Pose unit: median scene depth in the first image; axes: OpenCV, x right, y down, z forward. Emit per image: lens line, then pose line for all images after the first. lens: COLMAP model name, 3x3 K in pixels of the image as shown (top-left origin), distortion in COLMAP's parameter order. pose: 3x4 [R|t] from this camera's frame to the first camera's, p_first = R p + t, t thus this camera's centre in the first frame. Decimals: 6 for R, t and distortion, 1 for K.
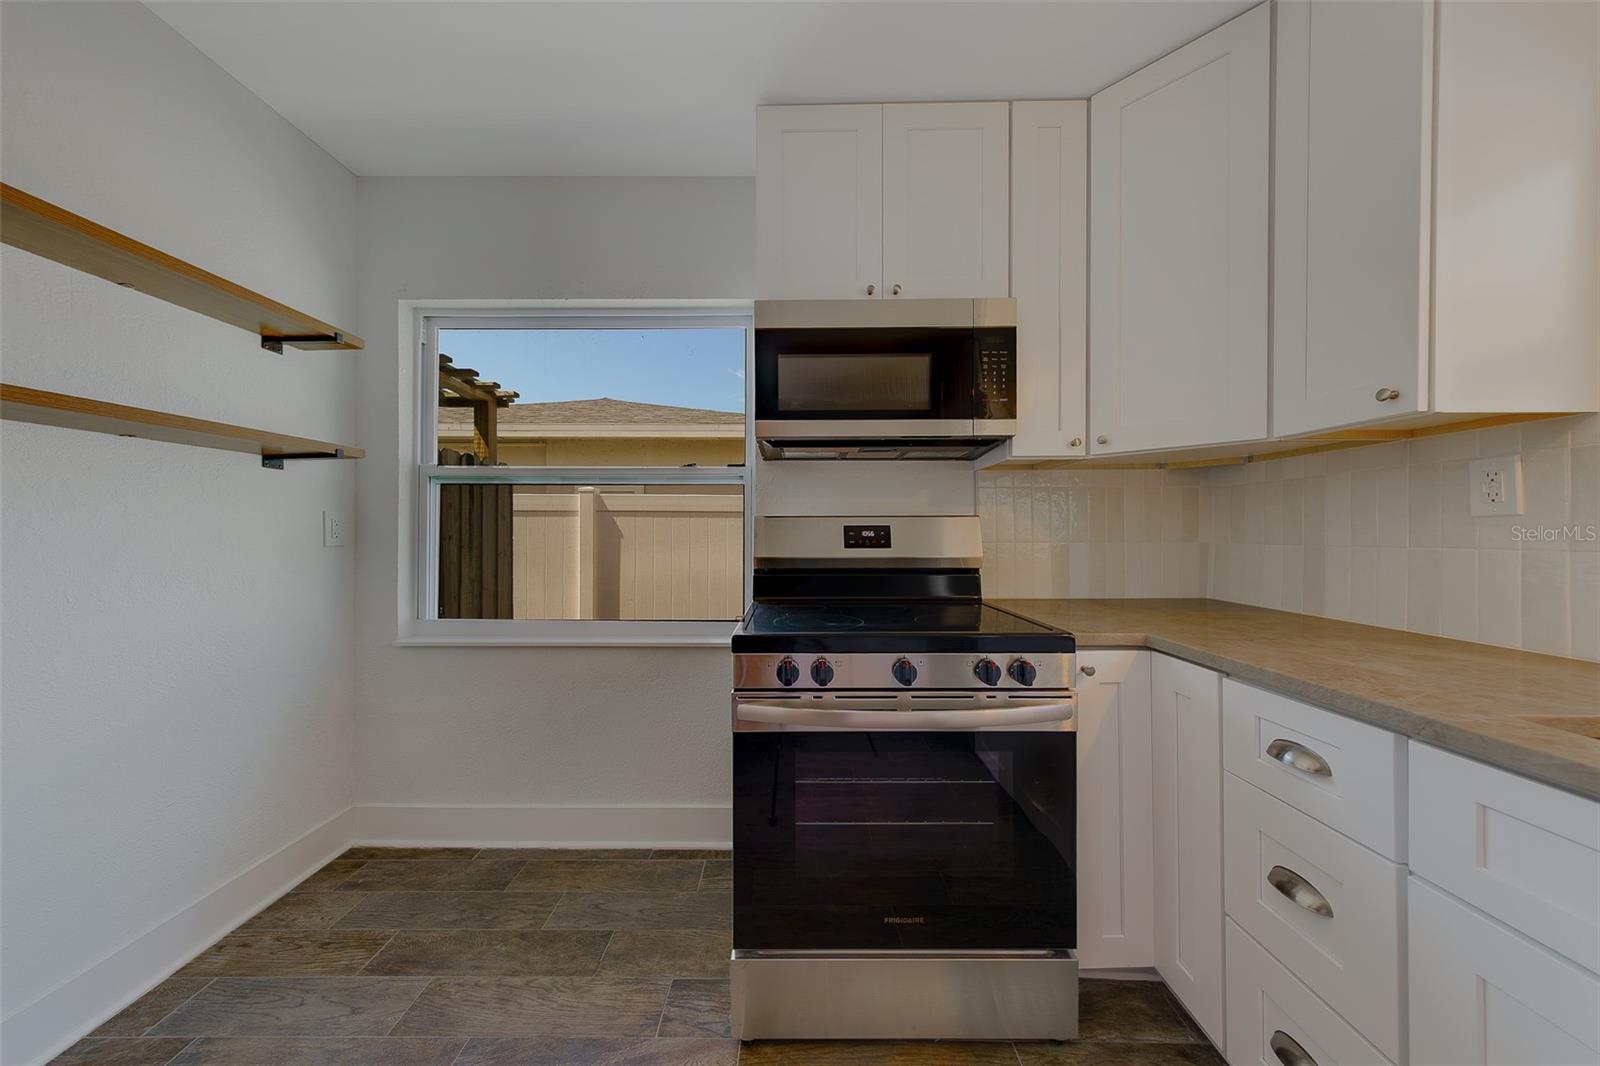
lens RADIAL K [[514.0, 0, 791.8], [0, 514.0, 531.3], [0, 0, 1]] dist [0.002084, 0.000055]
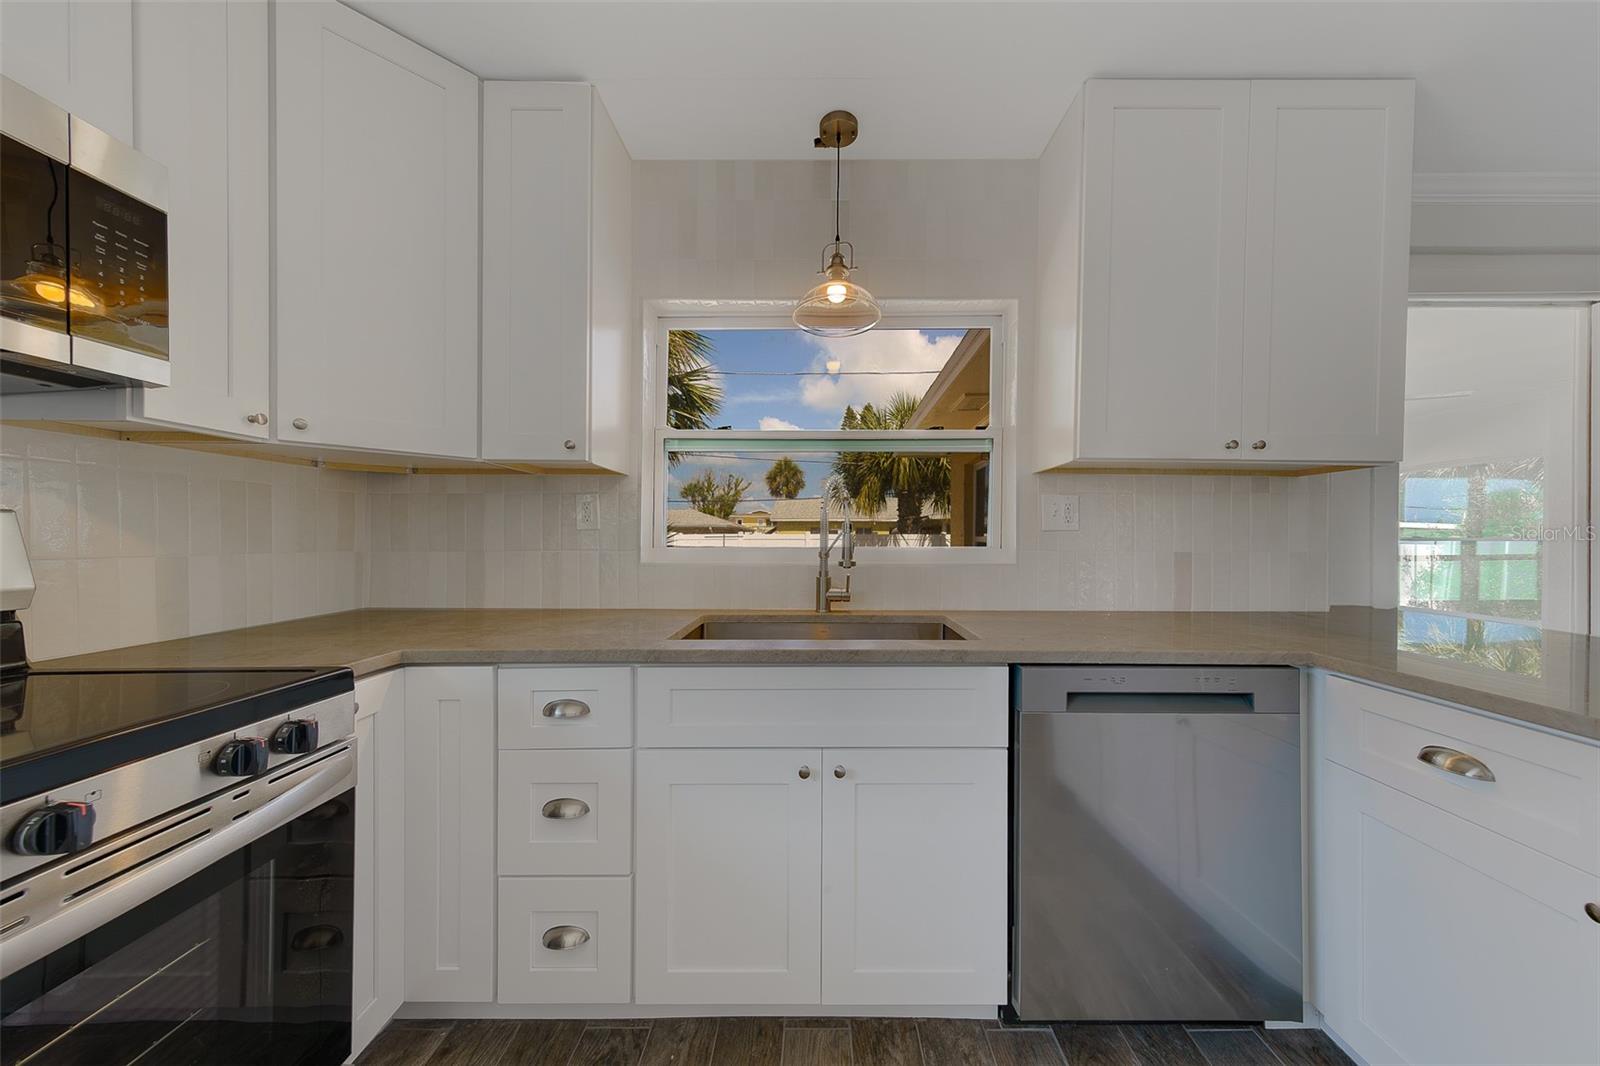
lens RADIAL K [[516.4, 0, 818.3], [0, 516.4, 535.6], [0, 0, 1]] dist [-0.000423, -0.000033]
pose [[-0.025979, 0.005796, 0.999646, -0.215316], [-0.002190, 0.999980, -0.005855, -0.002167], [-0.999660, -0.002341, -0.025966, 0.220020]]
